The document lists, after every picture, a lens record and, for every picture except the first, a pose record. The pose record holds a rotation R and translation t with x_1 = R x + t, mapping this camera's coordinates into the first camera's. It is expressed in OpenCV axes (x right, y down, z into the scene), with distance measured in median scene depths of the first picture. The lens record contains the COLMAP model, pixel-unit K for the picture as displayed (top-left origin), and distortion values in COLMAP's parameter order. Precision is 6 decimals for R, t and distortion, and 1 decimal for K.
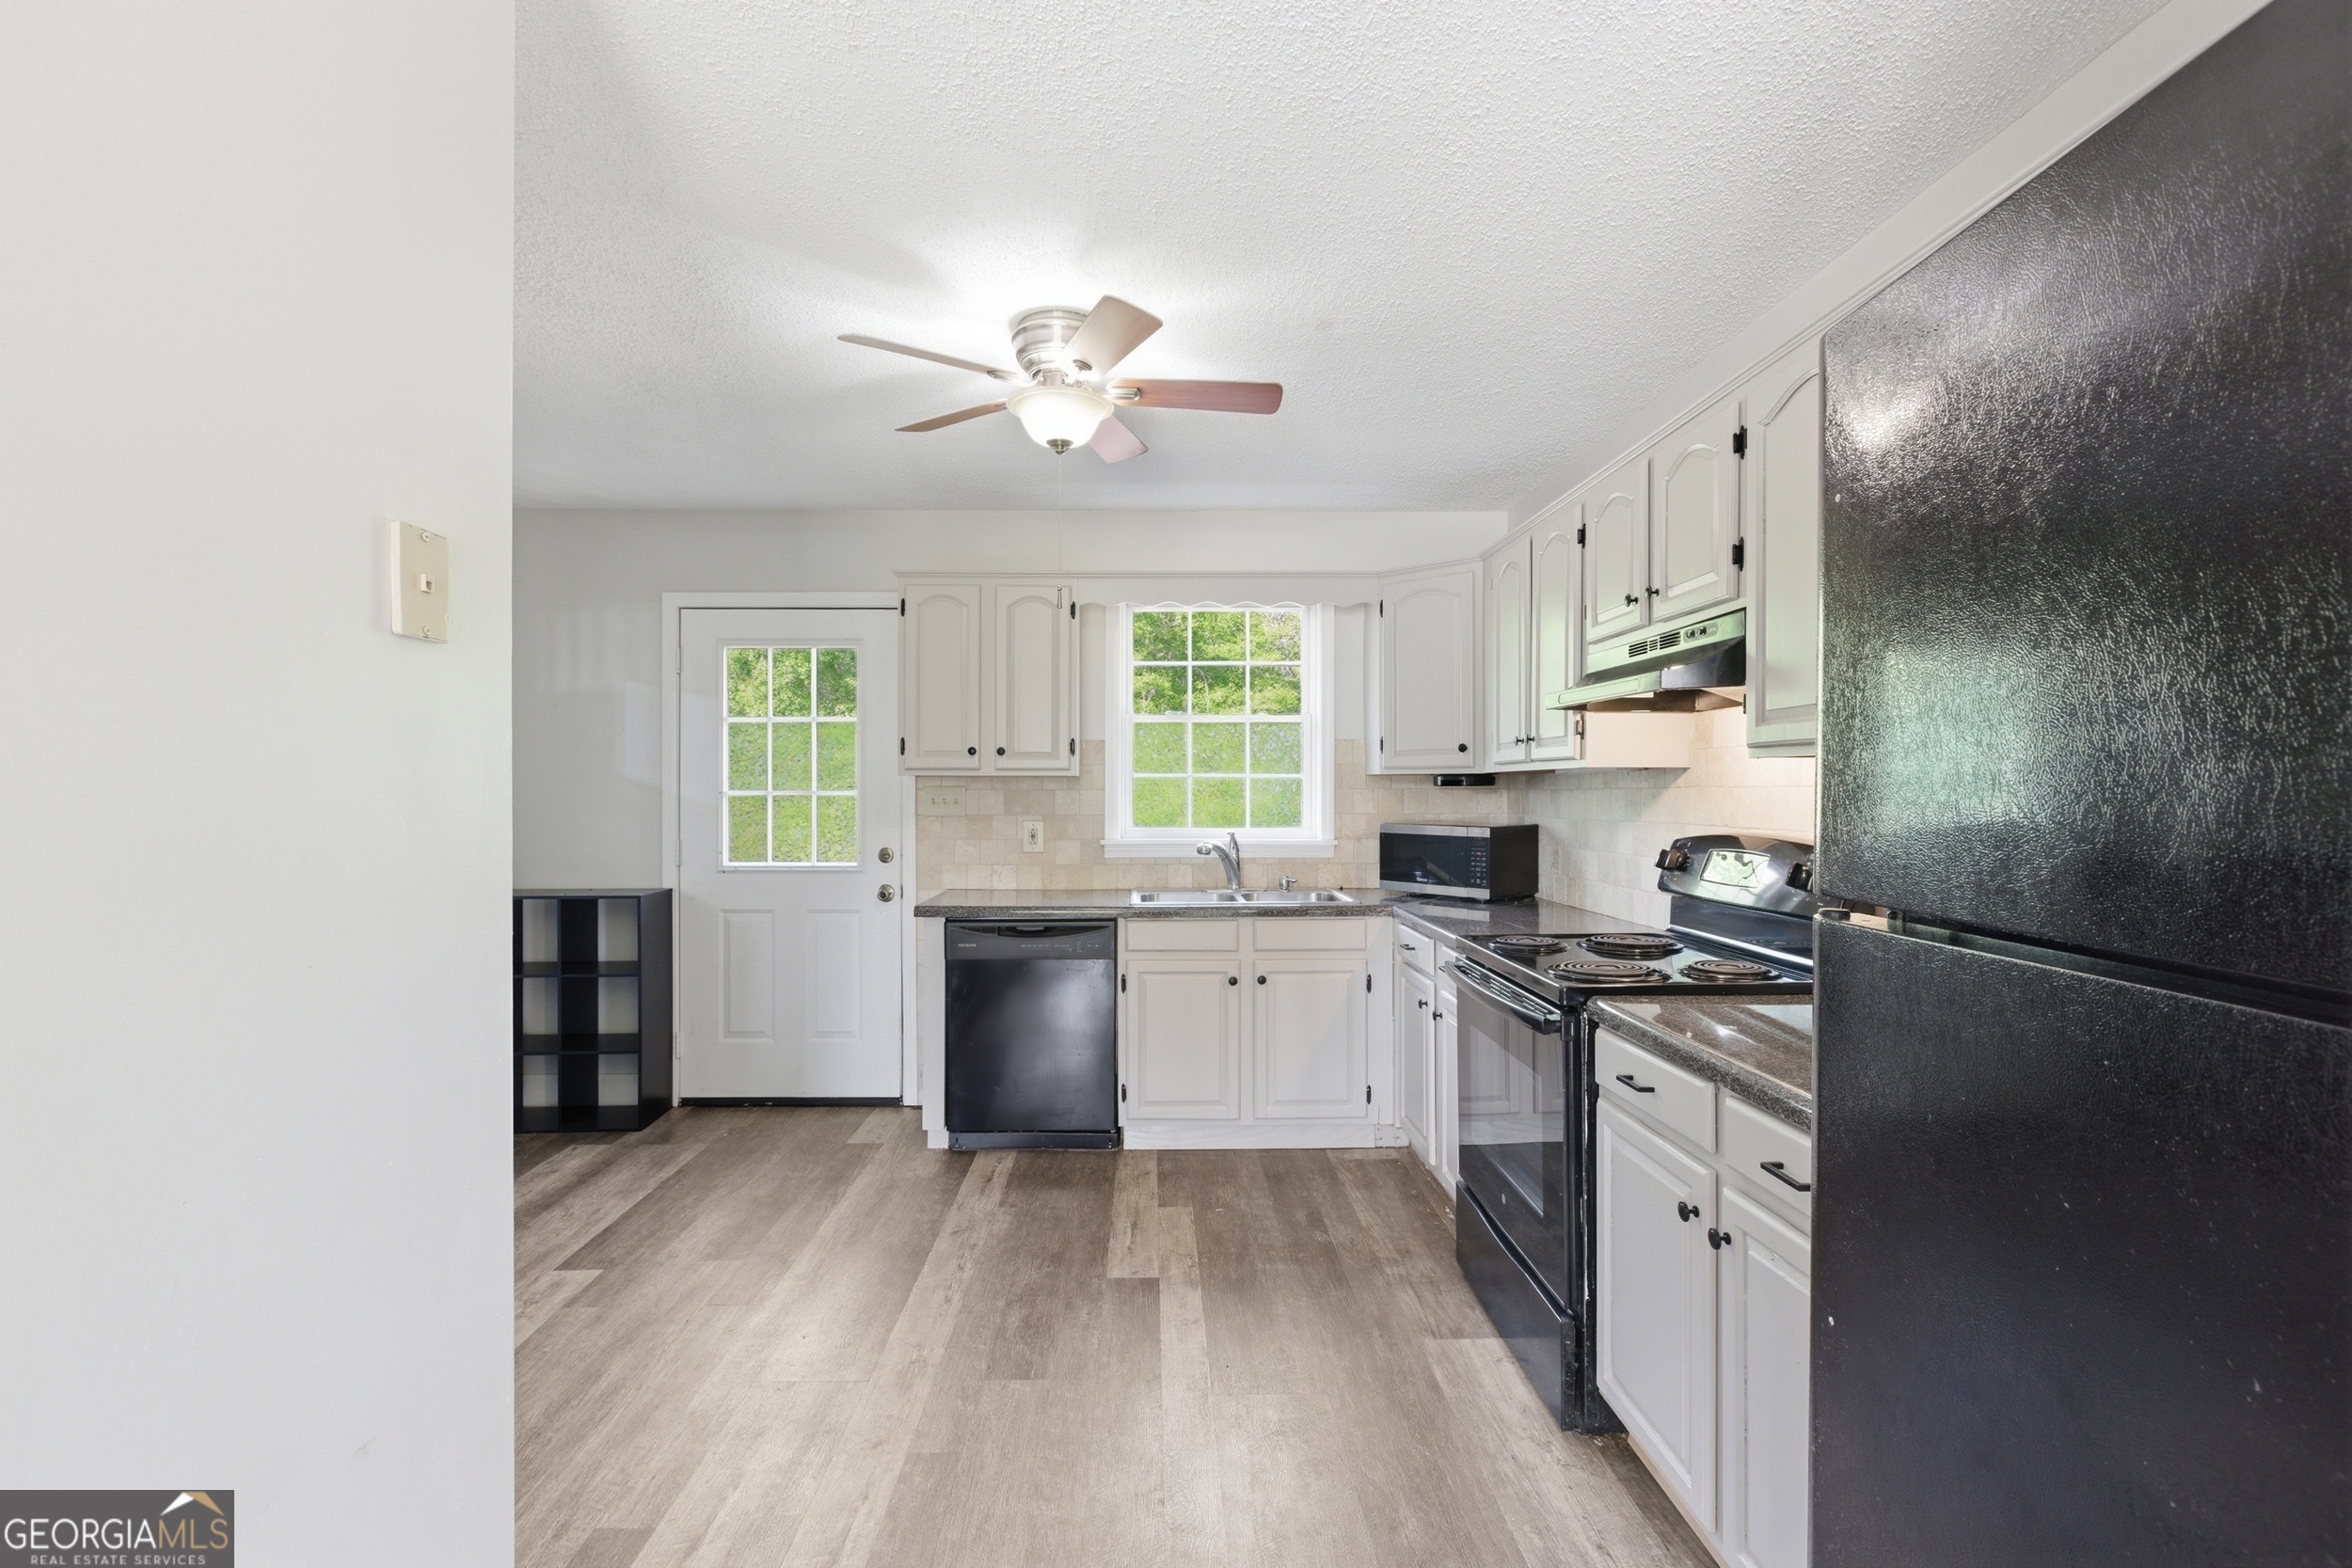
lens RADIAL K [[1069.1, 0, 1177.0], [0, 1069.1, 792.5], [0, 0, 1]] dist [-0.000340, 0.000105]
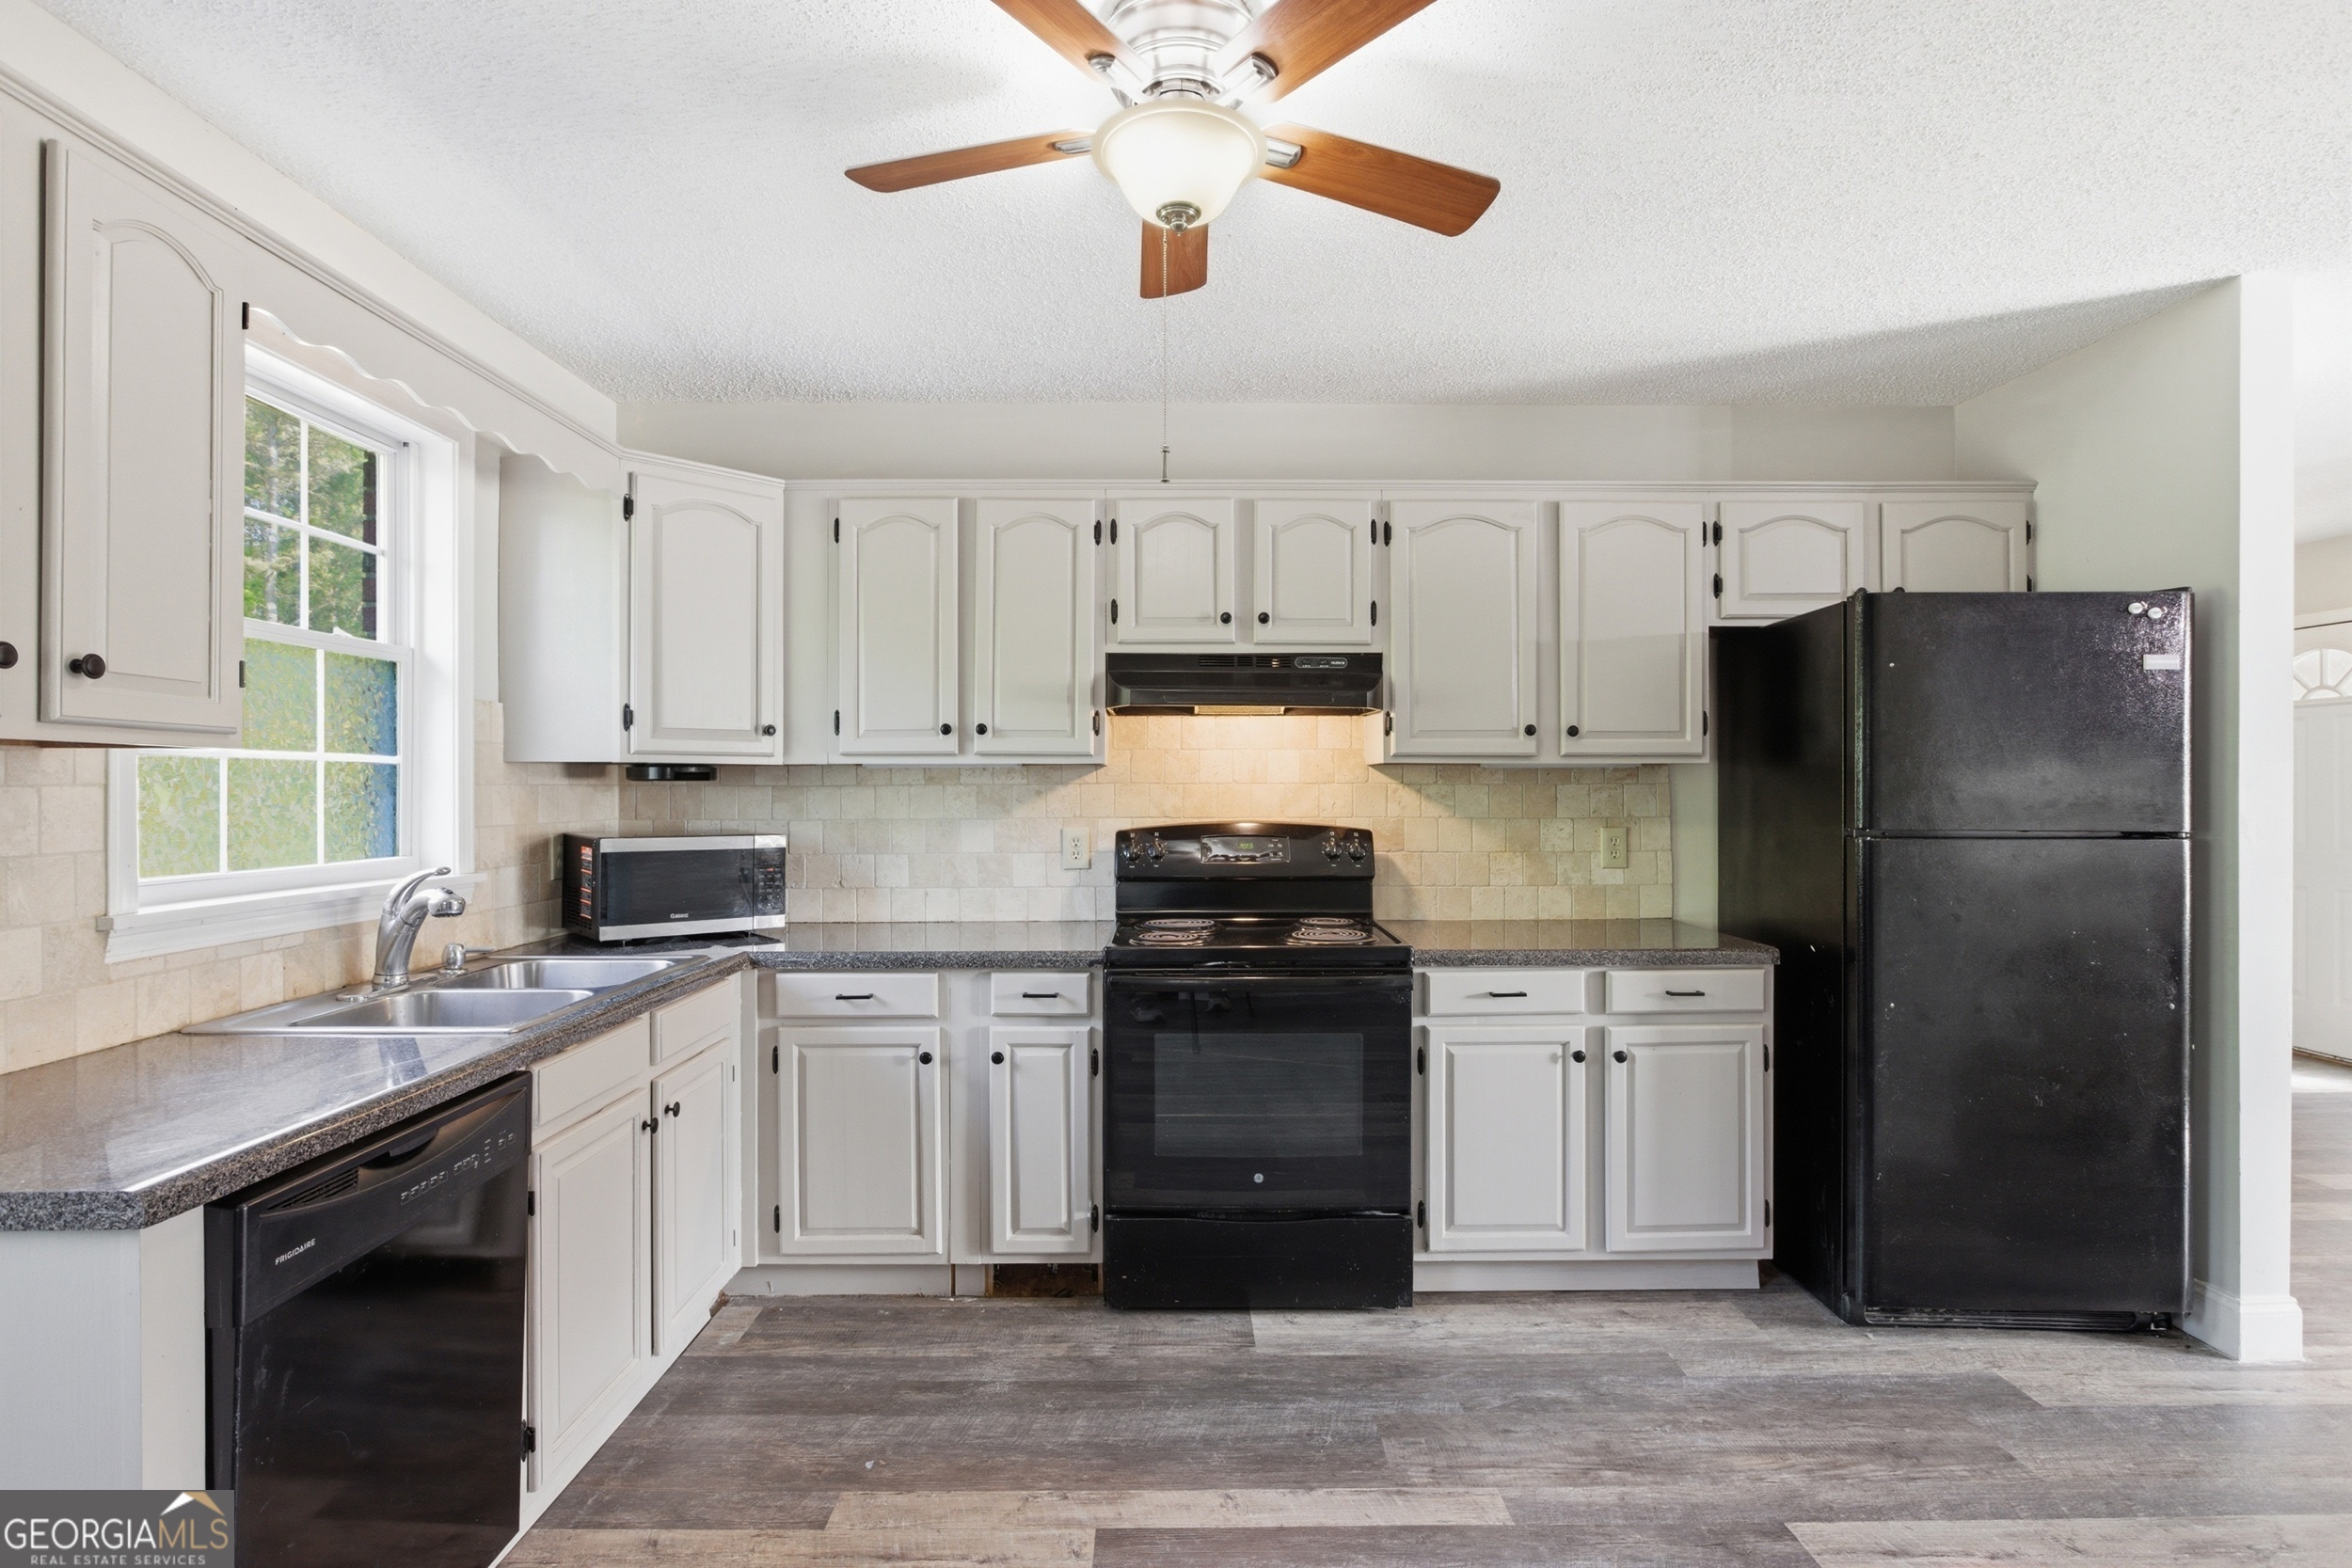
lens RADIAL K [[1144.7, 0, 1181.3], [0, 1144.7, 782.1], [0, 0, 1]] dist [-0.004563, -0.000110]
pose [[0.004740, 0.004766, 0.999977, -0.632807], [0.002455, 0.999986, -0.004778, -0.000930], [-0.999986, 0.002477, 0.004728, 0.829522]]
